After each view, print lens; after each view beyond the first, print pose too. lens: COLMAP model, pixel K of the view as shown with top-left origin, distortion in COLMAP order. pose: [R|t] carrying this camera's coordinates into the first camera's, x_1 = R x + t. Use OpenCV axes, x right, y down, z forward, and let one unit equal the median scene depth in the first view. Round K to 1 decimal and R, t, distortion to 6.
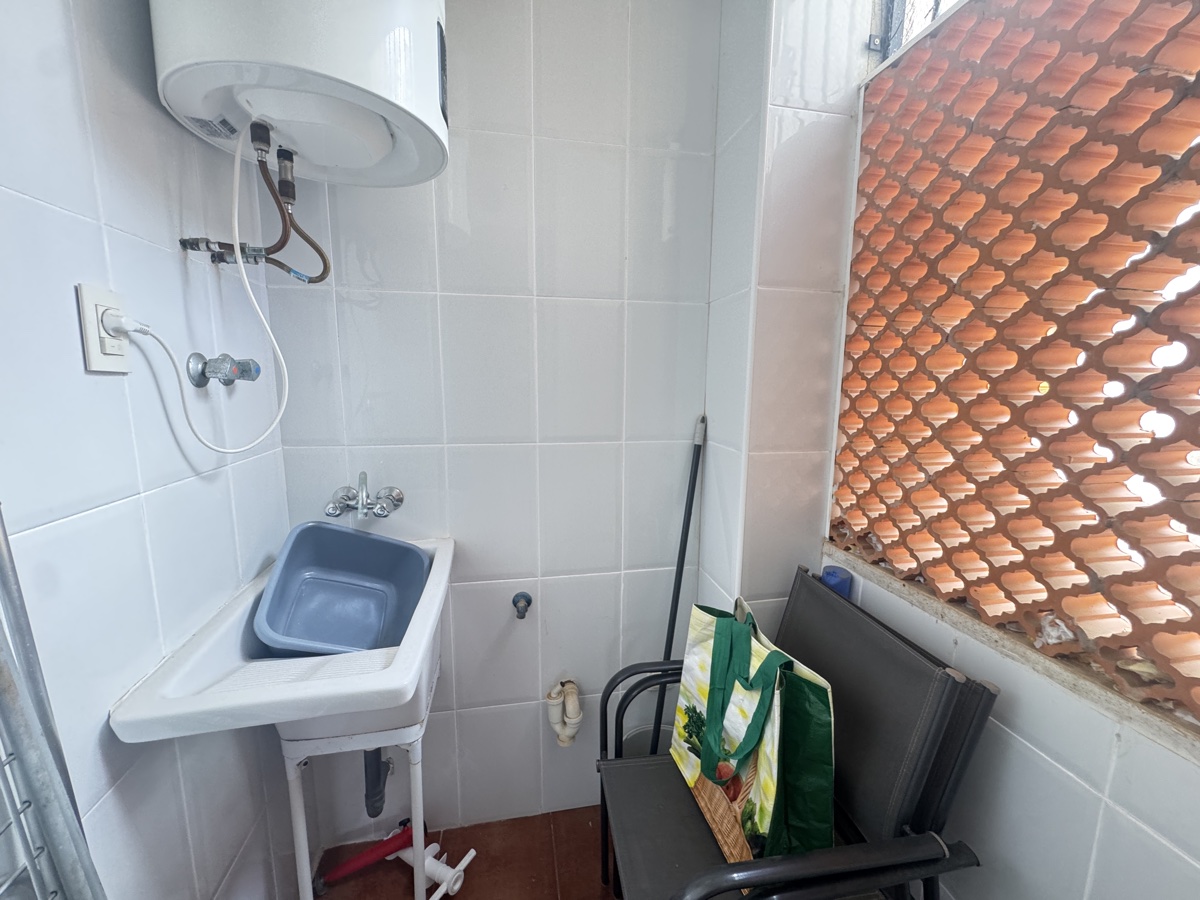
lens RADIAL K [[481.2, 0, 599.2], [0, 481.2, 448.8], [0, 0, 1]] dist [-0.001050, 0.000447]
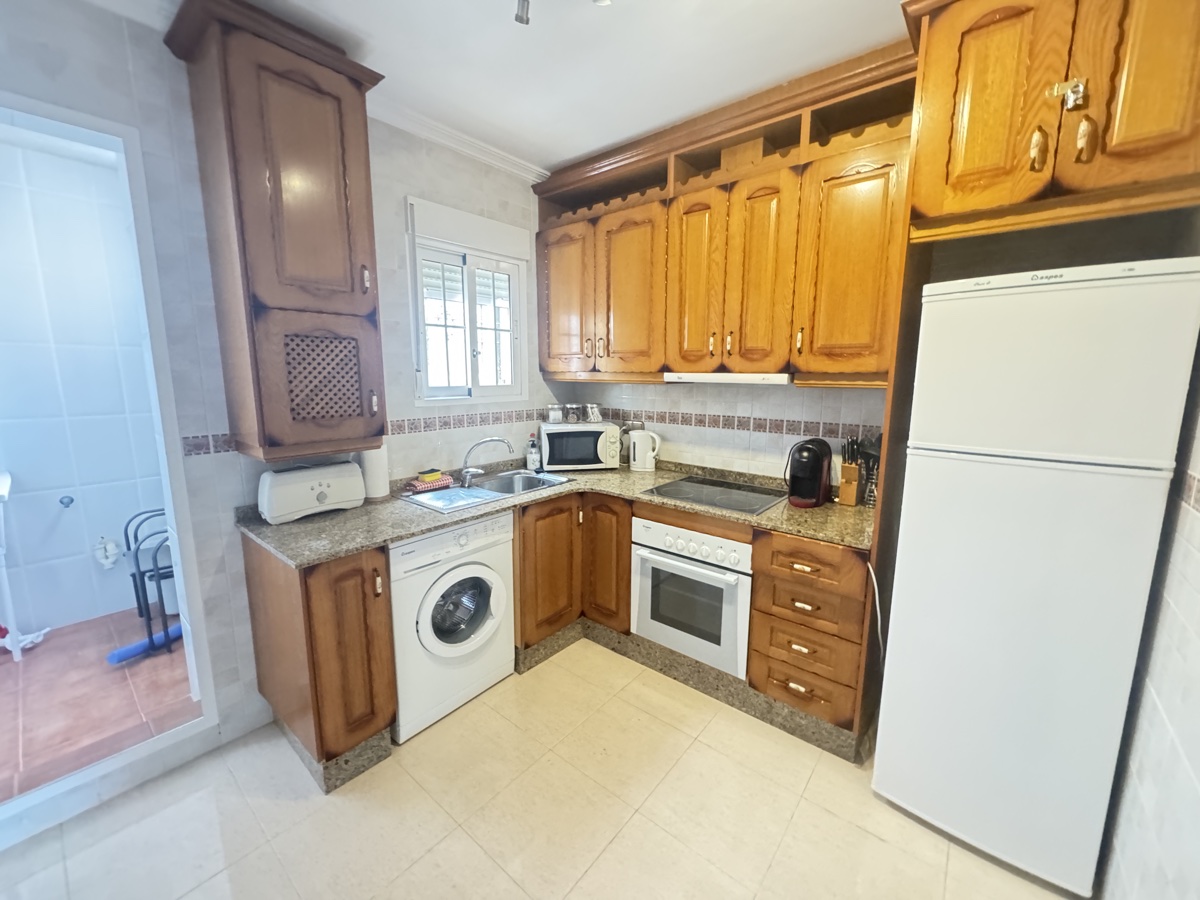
lens RADIAL K [[481.2, 0, 597.8], [0, 481.2, 449.7], [0, 0, 1]] dist [-0.001050, 0.000447]
pose [[0.767171, -0.106060, 0.632614, 0.271759], [0.098843, 0.994003, 0.046781, 0.237593], [-0.633781, 0.026640, 0.773053, -1.823937]]
